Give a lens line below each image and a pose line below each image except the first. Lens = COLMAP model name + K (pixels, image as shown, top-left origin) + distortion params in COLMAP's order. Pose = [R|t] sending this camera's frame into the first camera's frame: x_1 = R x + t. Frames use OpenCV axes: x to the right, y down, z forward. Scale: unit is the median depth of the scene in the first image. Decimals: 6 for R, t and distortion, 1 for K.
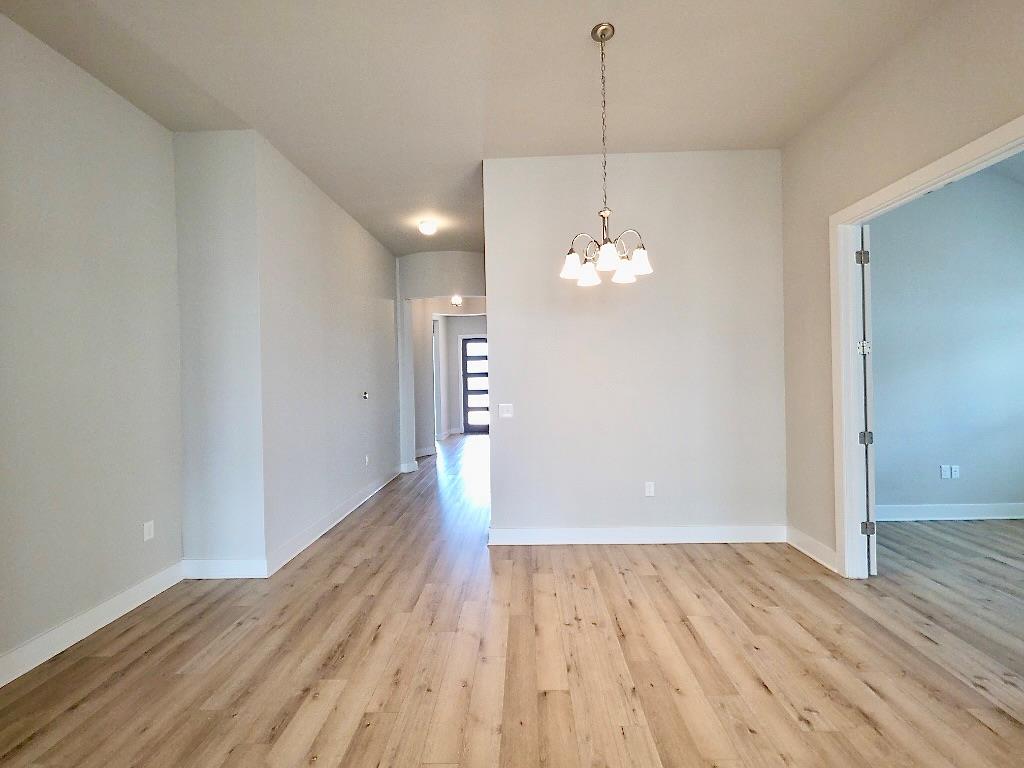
lens RADIAL K [[431.3, 0, 514.0], [0, 431.3, 376.2], [0, 0, 1]] dist [0.010873, -0.000064]
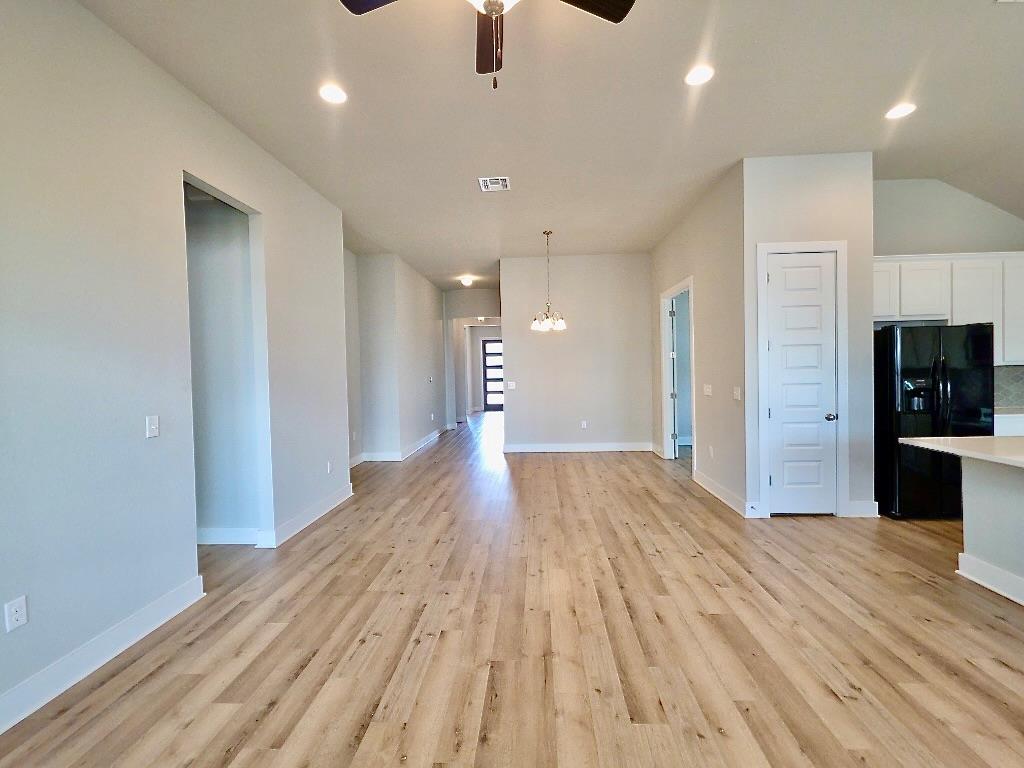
lens RADIAL K [[431.3, 0, 514.0], [0, 431.3, 376.2], [0, 0, 1]] dist [0.010873, -0.000064]
pose [[0.999526, -0.002698, -0.030682, 0.030022], [0.003306, 0.999799, 0.019764, -0.001393], [0.030622, -0.019856, 0.999334, -0.543827]]
